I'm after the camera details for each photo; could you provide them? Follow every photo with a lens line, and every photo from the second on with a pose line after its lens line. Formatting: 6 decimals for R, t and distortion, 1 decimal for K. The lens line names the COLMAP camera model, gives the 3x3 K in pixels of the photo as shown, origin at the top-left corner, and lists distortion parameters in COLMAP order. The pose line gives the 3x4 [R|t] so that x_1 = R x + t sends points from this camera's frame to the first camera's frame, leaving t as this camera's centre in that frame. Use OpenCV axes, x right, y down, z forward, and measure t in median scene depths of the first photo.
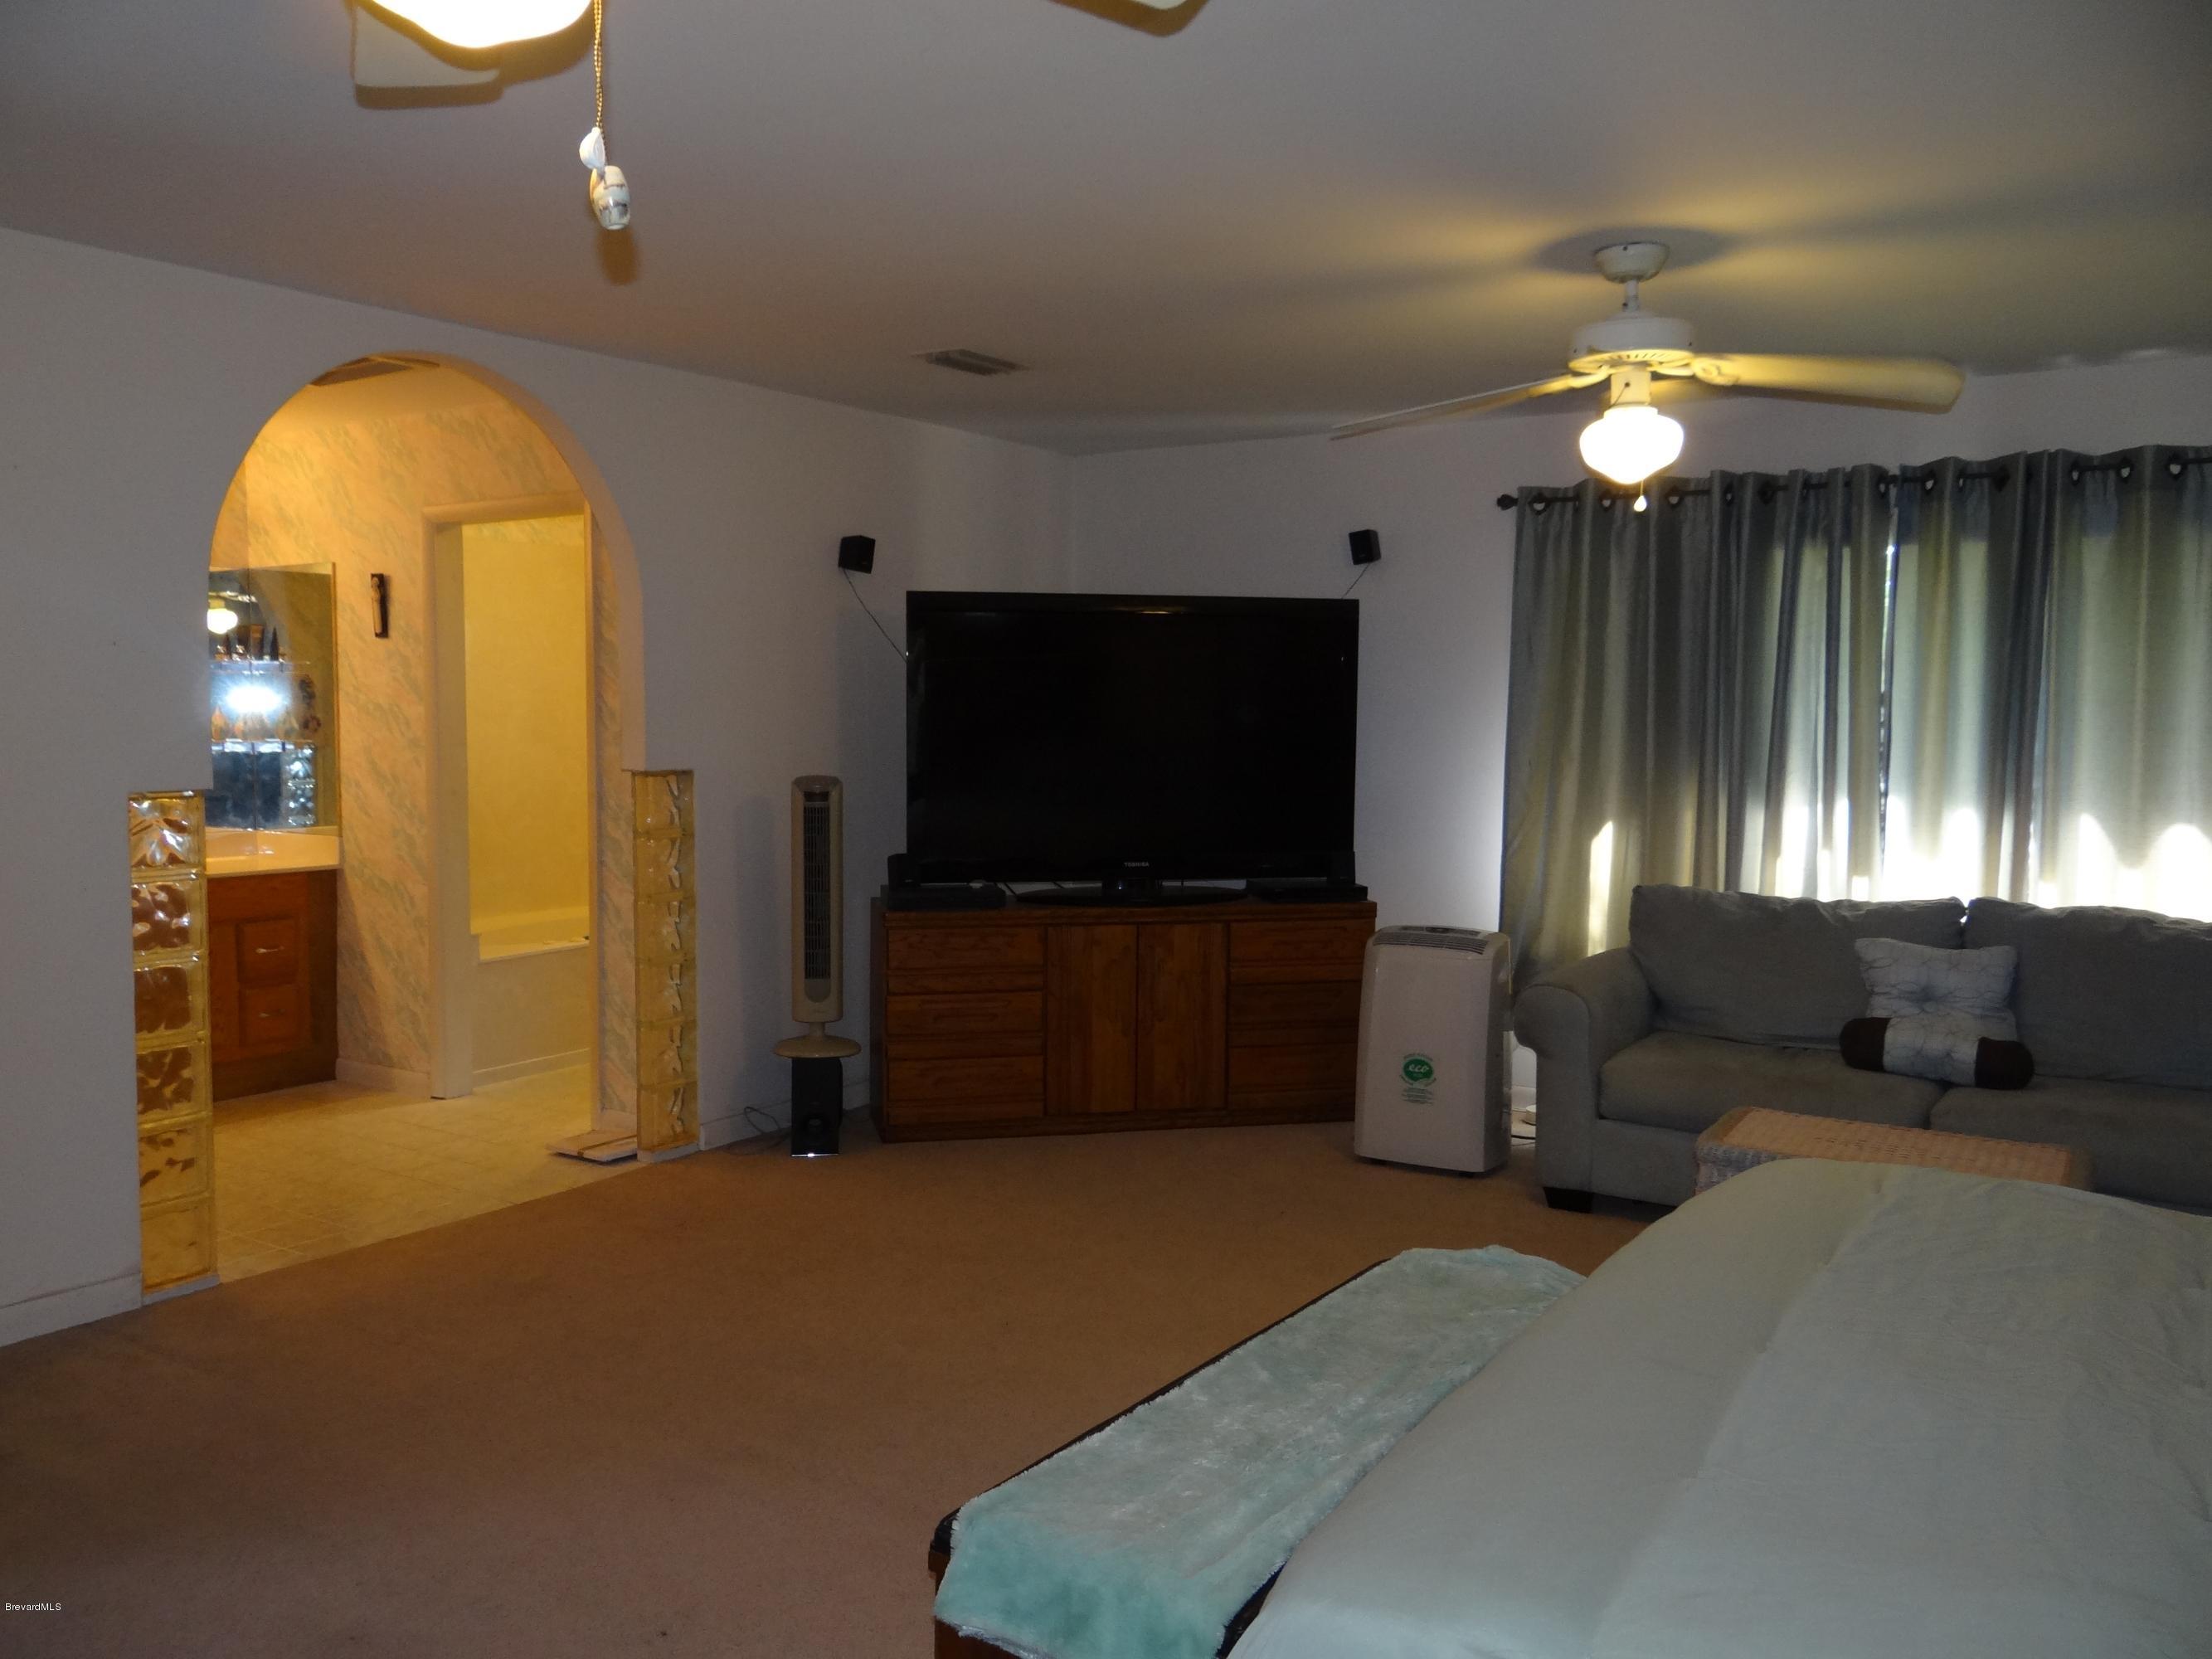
lens RADIAL K [[1742.4, 0, 1097.2], [0, 1742.4, 826.1], [0, 0, 1]] dist [-0.001597, -0.005868]
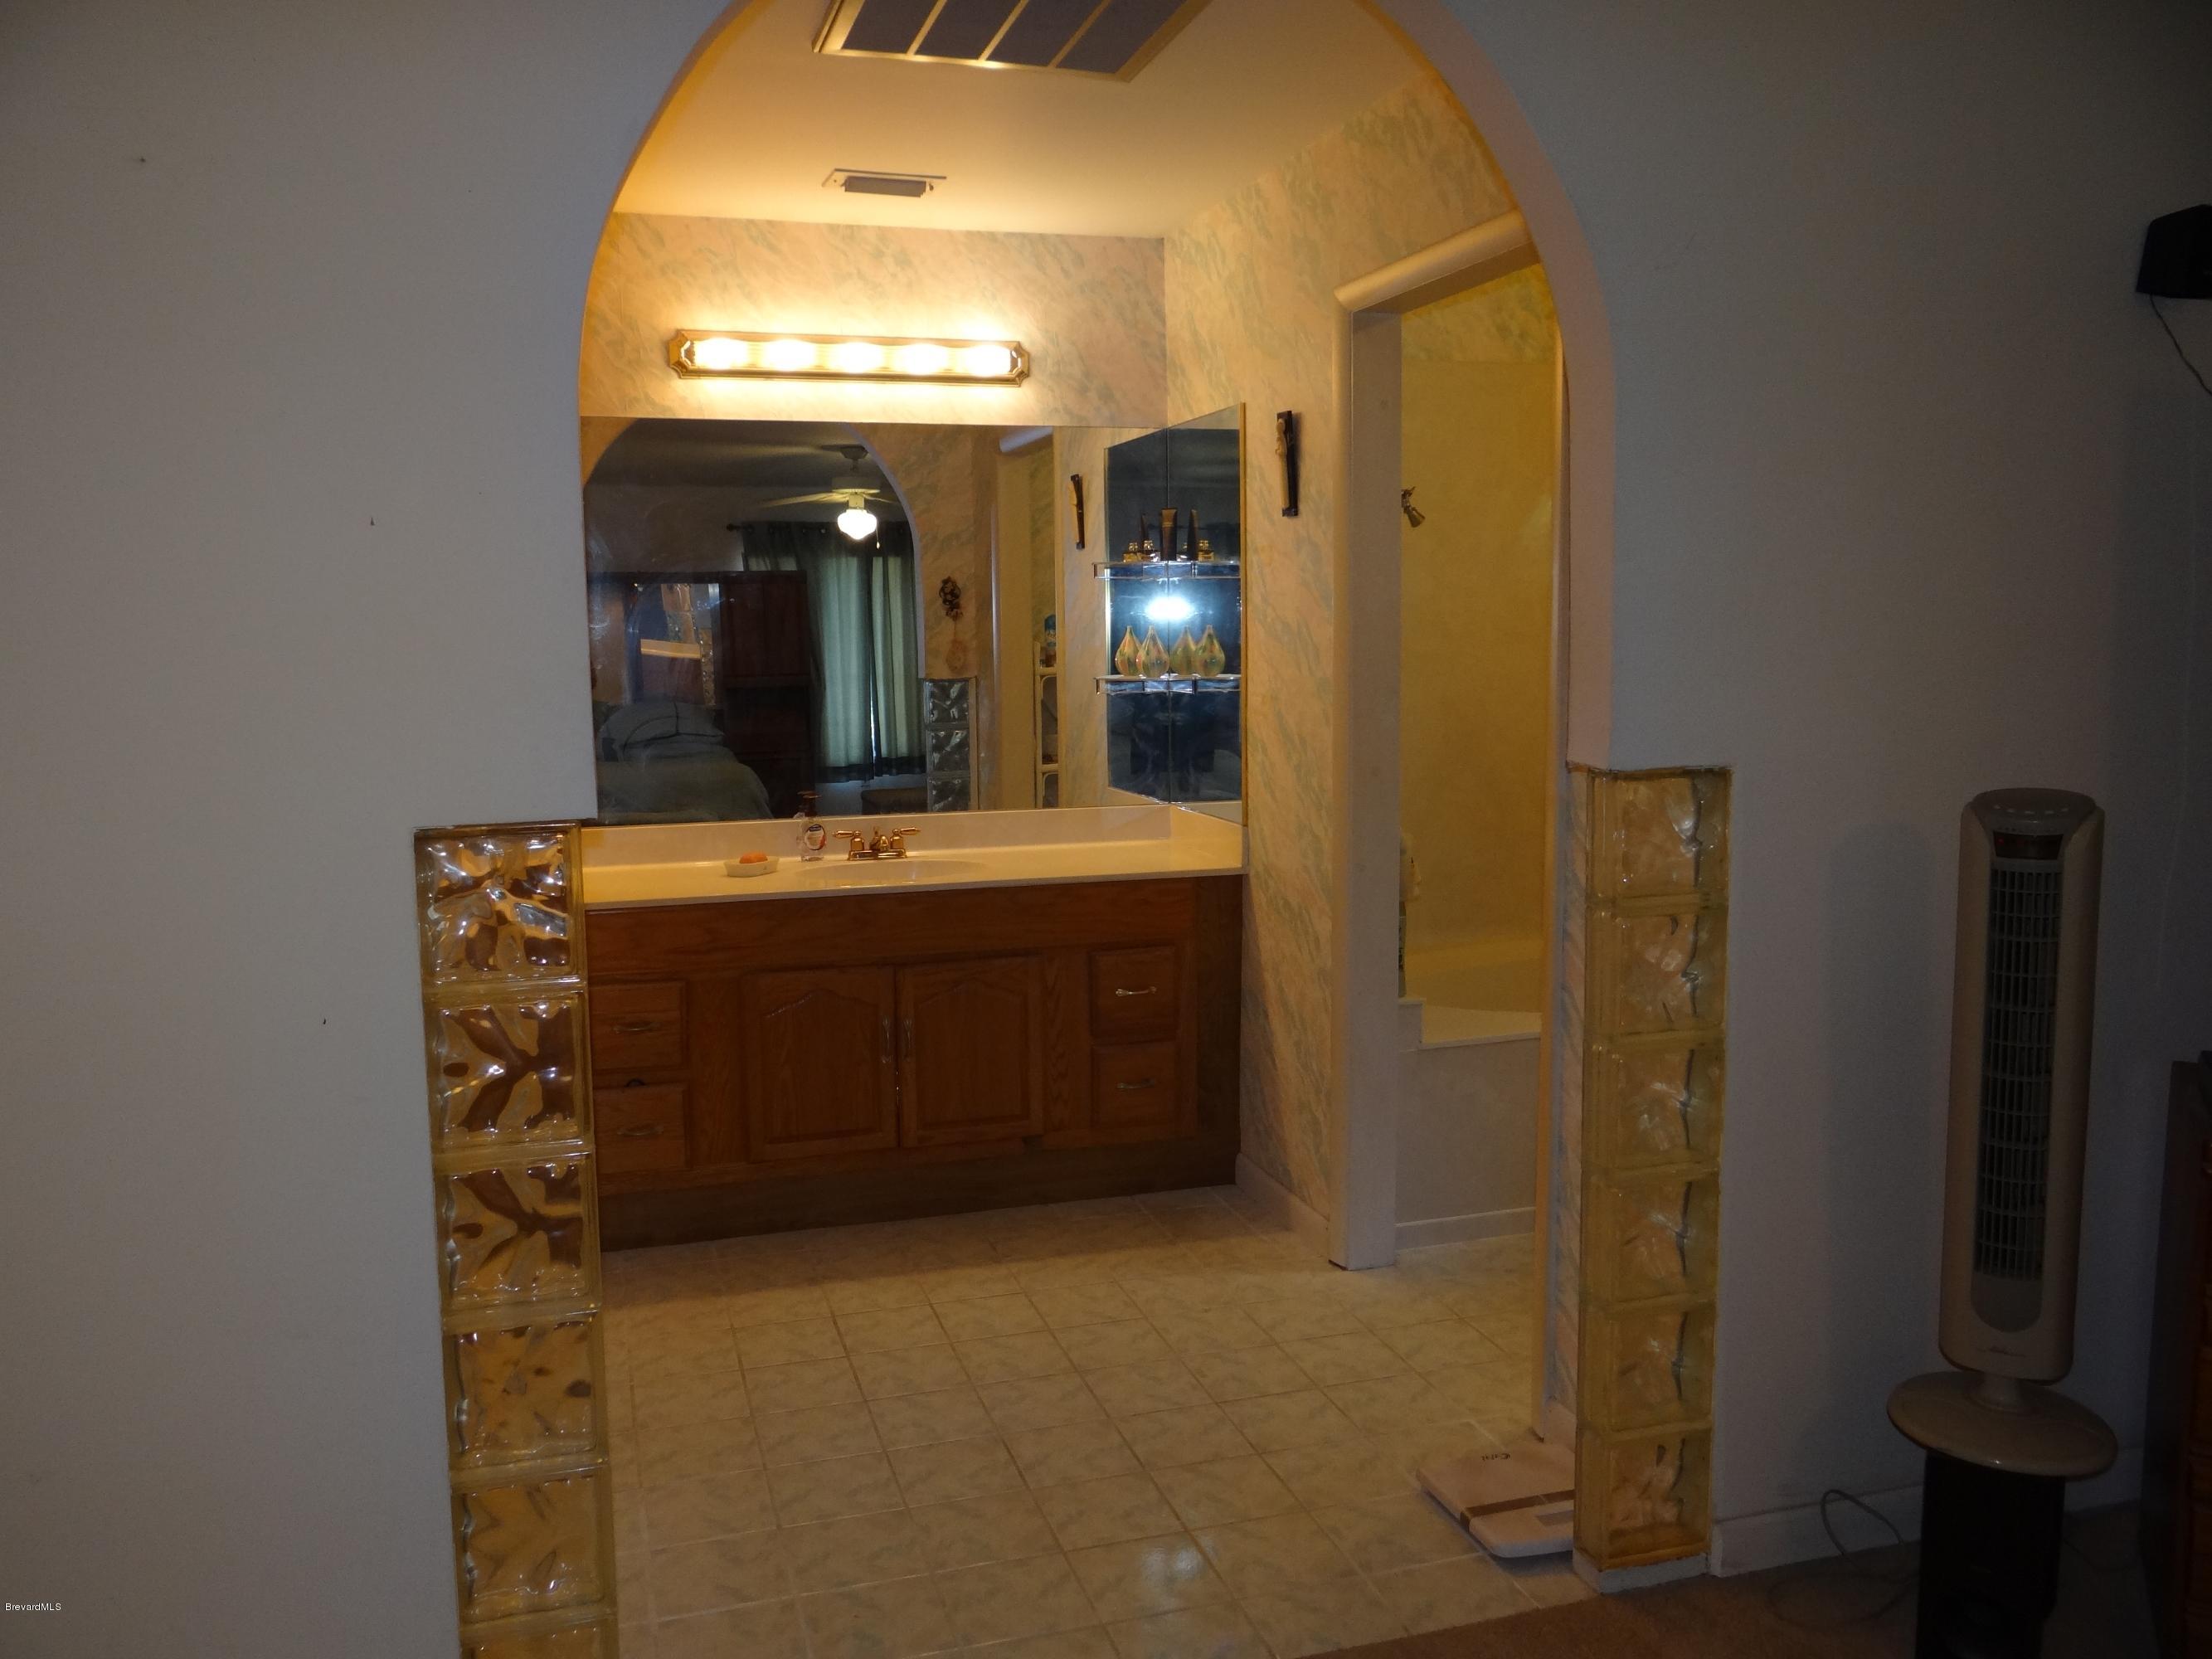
lens RADIAL K [[1742.4, 0, 1097.2], [0, 1742.4, 826.1], [0, 0, 1]] dist [-0.001597, -0.005868]
pose [[0.768416, 0.060722, -0.637064, -0.060459], [-0.025335, 0.997594, 0.064528, -0.036254], [0.639449, -0.033444, 0.768105, 0.476045]]
